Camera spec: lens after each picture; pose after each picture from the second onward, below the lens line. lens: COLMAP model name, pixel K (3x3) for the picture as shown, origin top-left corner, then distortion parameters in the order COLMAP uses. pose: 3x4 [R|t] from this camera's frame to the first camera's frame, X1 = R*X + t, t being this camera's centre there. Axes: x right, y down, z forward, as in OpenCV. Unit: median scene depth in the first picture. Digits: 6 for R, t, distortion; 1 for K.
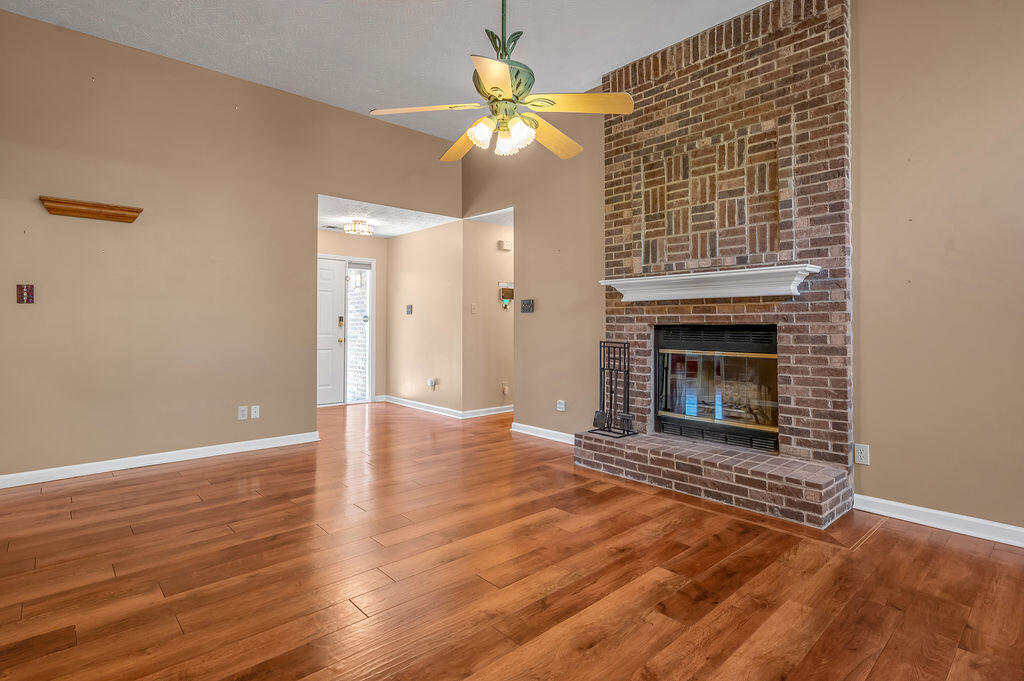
lens RADIAL K [[517.4, 0, 515.1], [0, 517.4, 320.2], [0, 0, 1]] dist [-0.001756, -0.000285]
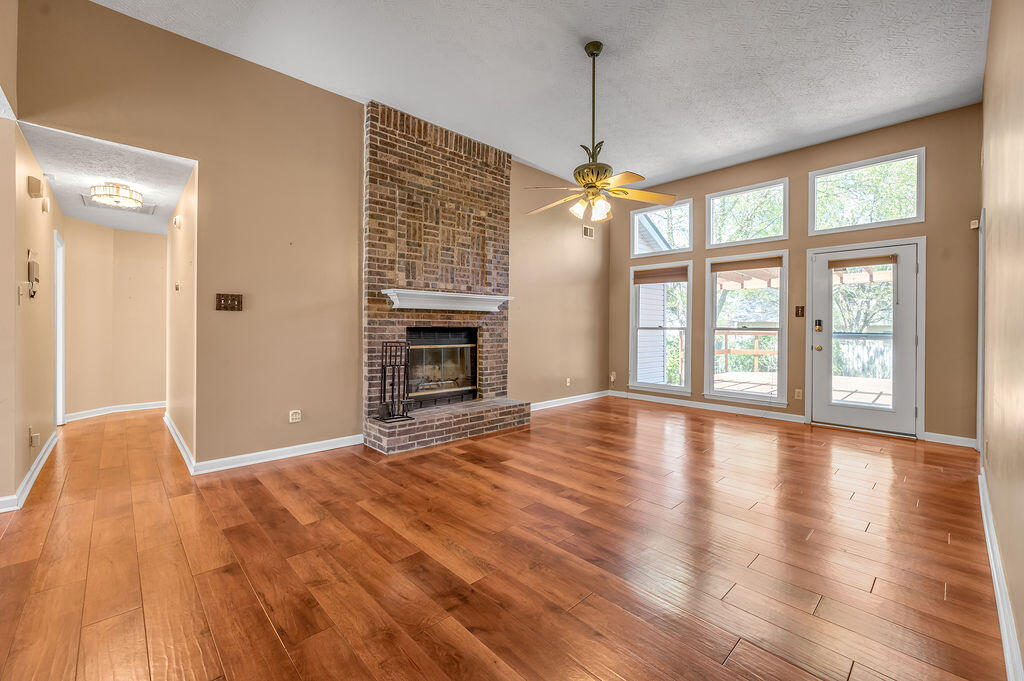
lens RADIAL K [[419.6, 0, 515.0], [0, 419.6, 332.7], [0, 0, 1]] dist [-0.000792, -0.000104]
pose [[-0.017161, -0.012393, 0.999776, -0.860673], [-0.010968, 0.999865, 0.012206, 0.007326], [-0.999793, -0.010756, -0.017294, 0.832838]]
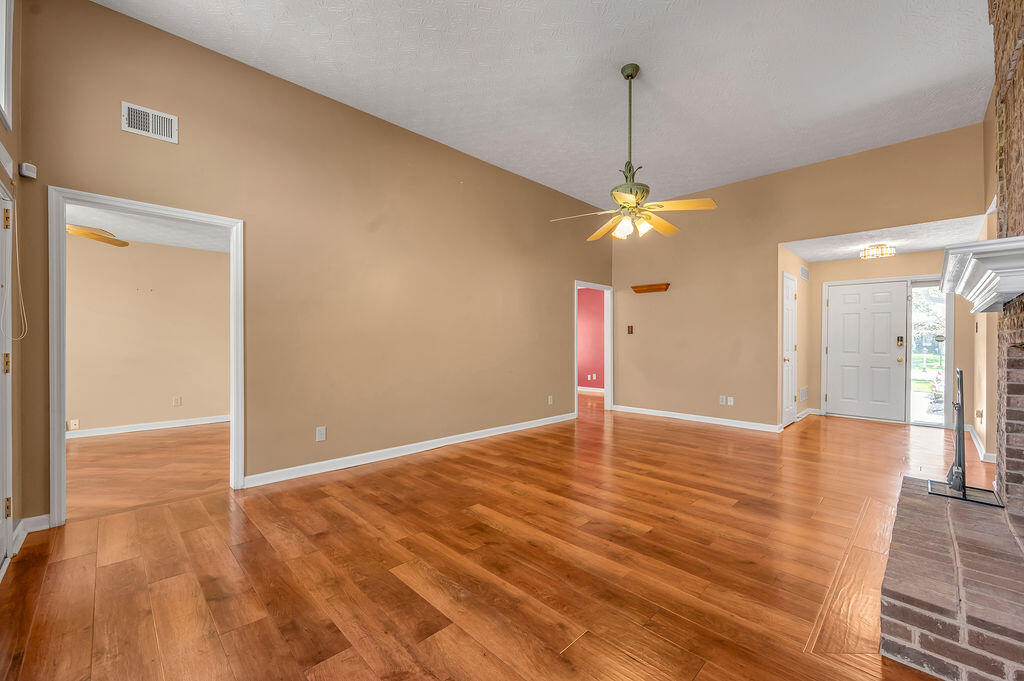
lens RADIAL K [[414.6, 0, 511.4], [0, 414.6, 343.3], [0, 0, 1]] dist [-0.000510, -0.000022]
pose [[0.034262, 0.002495, -0.999410, 0.842689], [0.003606, 0.999990, 0.002620, 0.002411], [0.999406, -0.003693, 0.034253, 0.386579]]
